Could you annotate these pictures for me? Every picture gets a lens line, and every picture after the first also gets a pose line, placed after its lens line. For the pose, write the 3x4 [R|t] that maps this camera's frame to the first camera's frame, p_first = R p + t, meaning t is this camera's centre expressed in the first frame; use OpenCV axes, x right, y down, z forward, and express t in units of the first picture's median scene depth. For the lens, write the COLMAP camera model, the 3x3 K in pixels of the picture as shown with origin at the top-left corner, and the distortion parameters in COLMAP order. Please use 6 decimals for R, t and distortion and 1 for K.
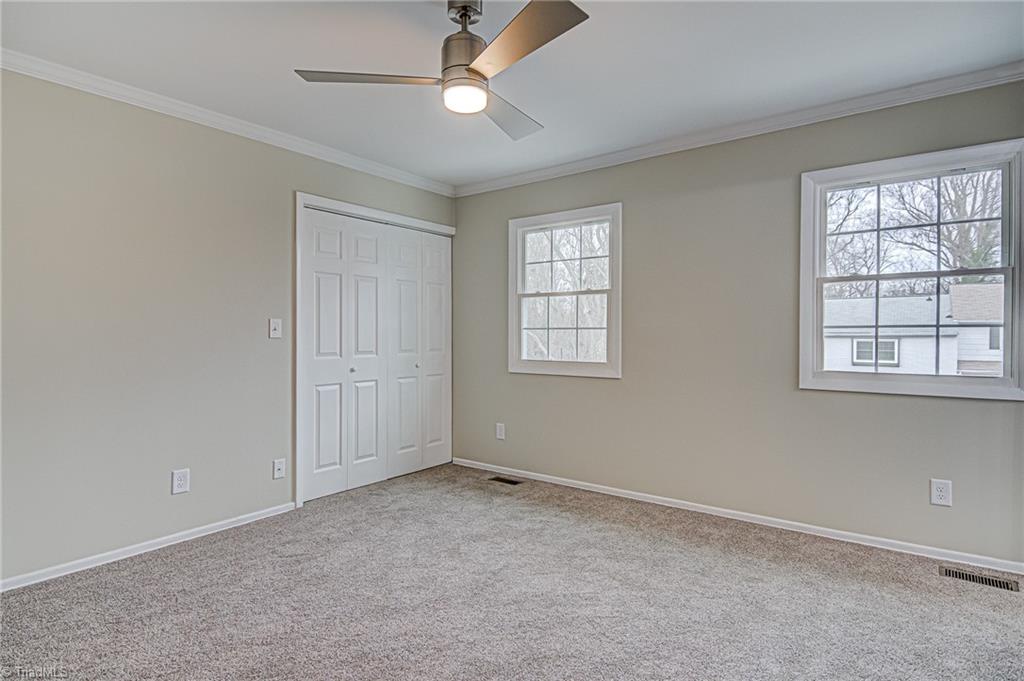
lens RADIAL K [[547.4, 0, 516.9], [0, 547.4, 337.3], [0, 0, 1]] dist [0.024873, -0.019853]
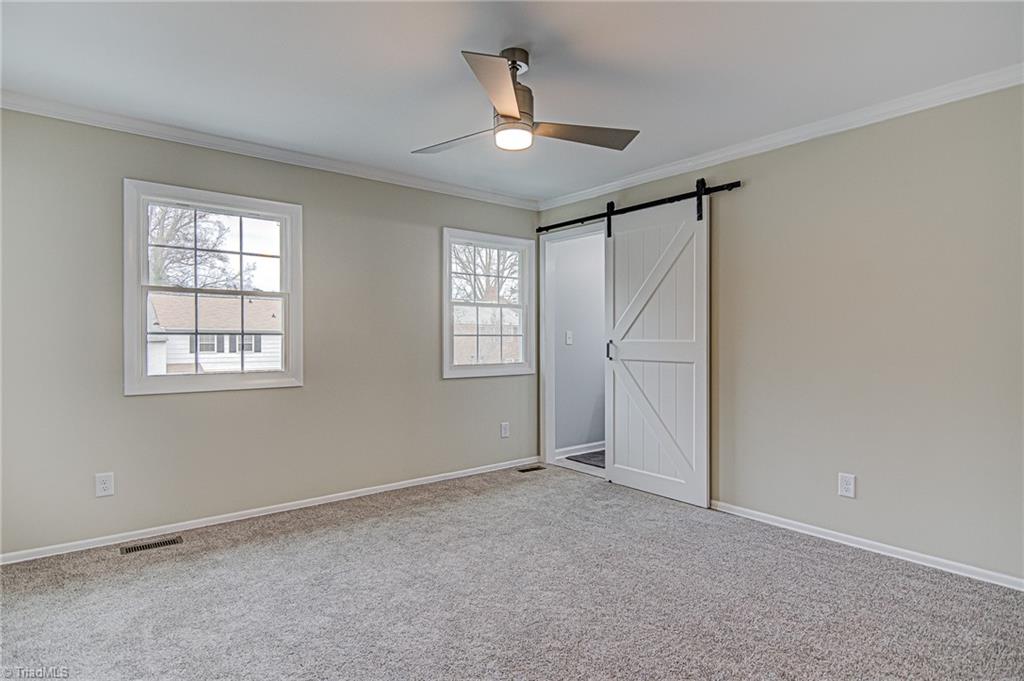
lens RADIAL K [[547.4, 0, 514.8], [0, 547.4, 342.2], [0, 0, 1]] dist [0.024873, -0.019853]
pose [[0.233234, -0.005084, 0.972407, -0.667594], [0.007311, 0.999967, 0.003475, -0.003688], [-0.972393, 0.006298, 0.233264, 0.403372]]
